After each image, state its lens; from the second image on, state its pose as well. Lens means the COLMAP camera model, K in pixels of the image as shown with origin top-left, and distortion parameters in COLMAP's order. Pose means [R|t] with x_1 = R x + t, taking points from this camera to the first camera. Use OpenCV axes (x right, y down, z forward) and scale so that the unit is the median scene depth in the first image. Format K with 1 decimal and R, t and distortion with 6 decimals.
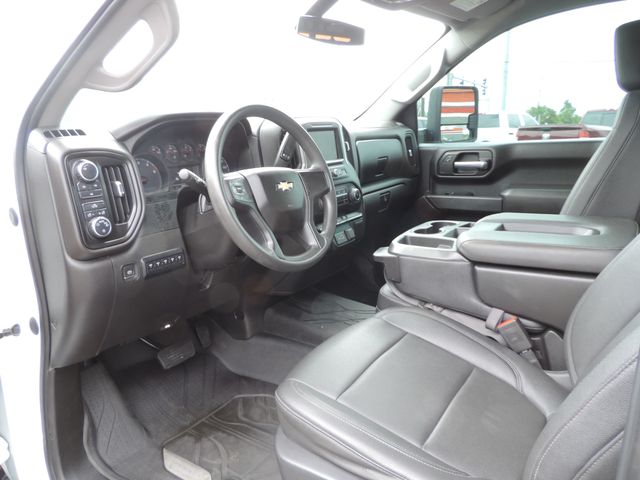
lens RADIAL K [[467.2, 0, 320.0], [0, 467.2, 232.3], [0, 0, 1]] dist [-0.031004, 0.000652]
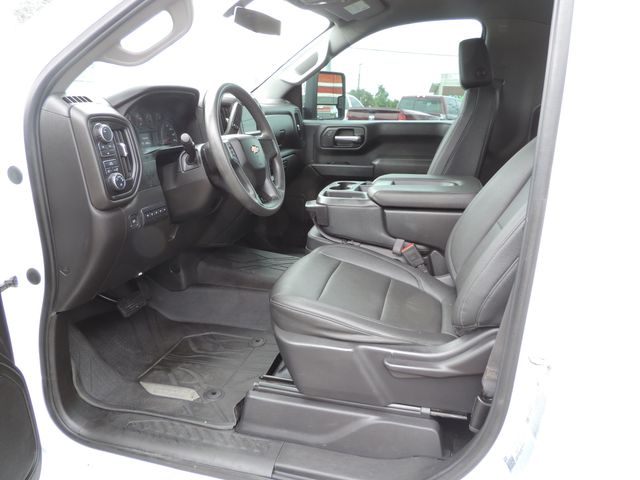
lens RADIAL K [[478.9, 0, 320.0], [0, 478.9, 240.0], [0, 0, 1]] dist [-0.064741, -0.002309]
pose [[0.931443, -0.053949, 0.359865, -0.328108], [0.033176, 0.997420, 0.063659, 0.059178], [-0.362371, -0.047356, 0.930830, -0.236062]]
